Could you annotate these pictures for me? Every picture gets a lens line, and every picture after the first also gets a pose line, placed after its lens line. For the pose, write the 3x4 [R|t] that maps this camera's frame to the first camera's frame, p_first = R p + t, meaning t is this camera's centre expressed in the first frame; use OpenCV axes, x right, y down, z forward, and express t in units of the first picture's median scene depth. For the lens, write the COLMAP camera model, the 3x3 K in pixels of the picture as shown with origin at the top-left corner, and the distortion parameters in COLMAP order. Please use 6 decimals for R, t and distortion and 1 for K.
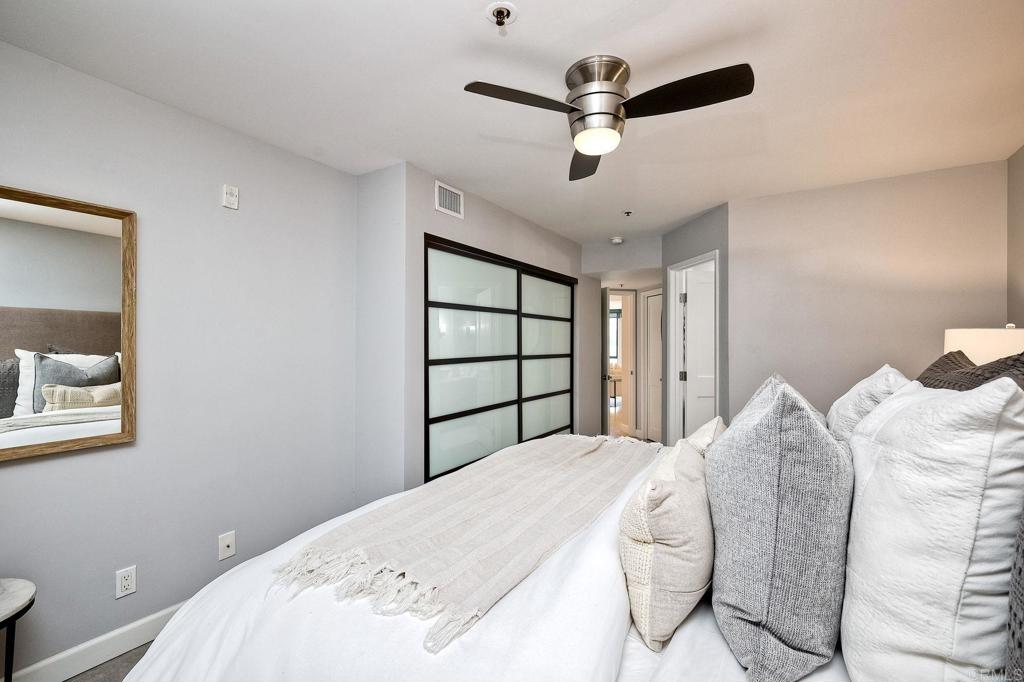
lens RADIAL K [[451.9, 0, 517.7], [0, 451.9, 343.2], [0, 0, 1]] dist [-0.002285, -0.000236]
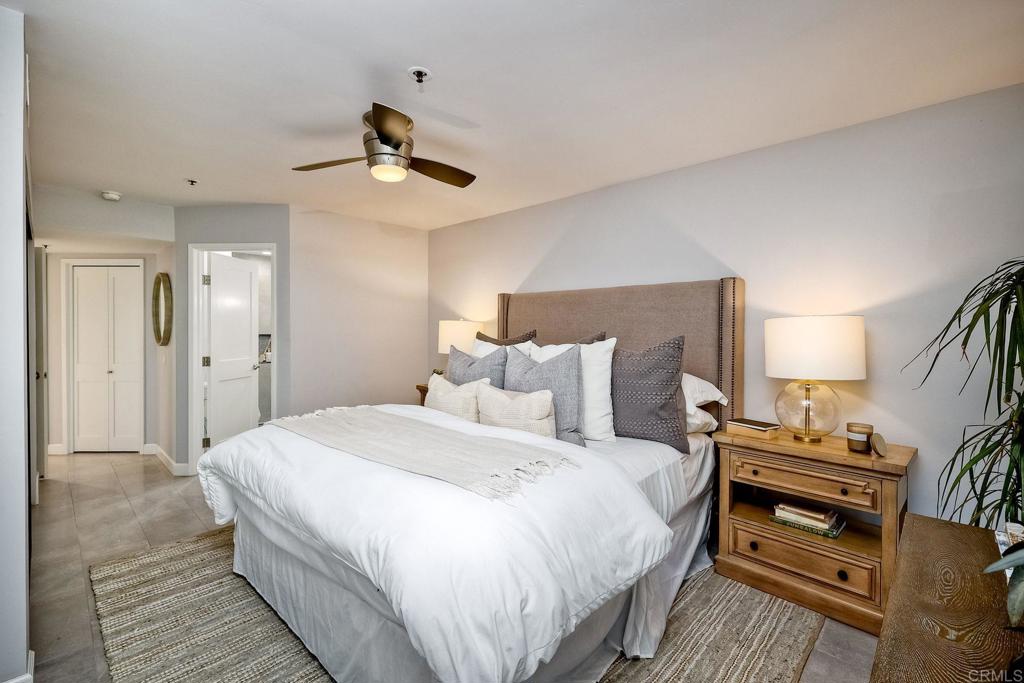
lens RADIAL K [[451.9, 0, 520.1], [0, 451.9, 337.2], [0, 0, 1]] dist [-0.002285, -0.000236]
pose [[0.212685, -0.012724, 0.977038, -0.428695], [-0.007121, 0.999868, 0.014571, 0.002918], [-0.977095, -0.010056, 0.212566, 0.144172]]
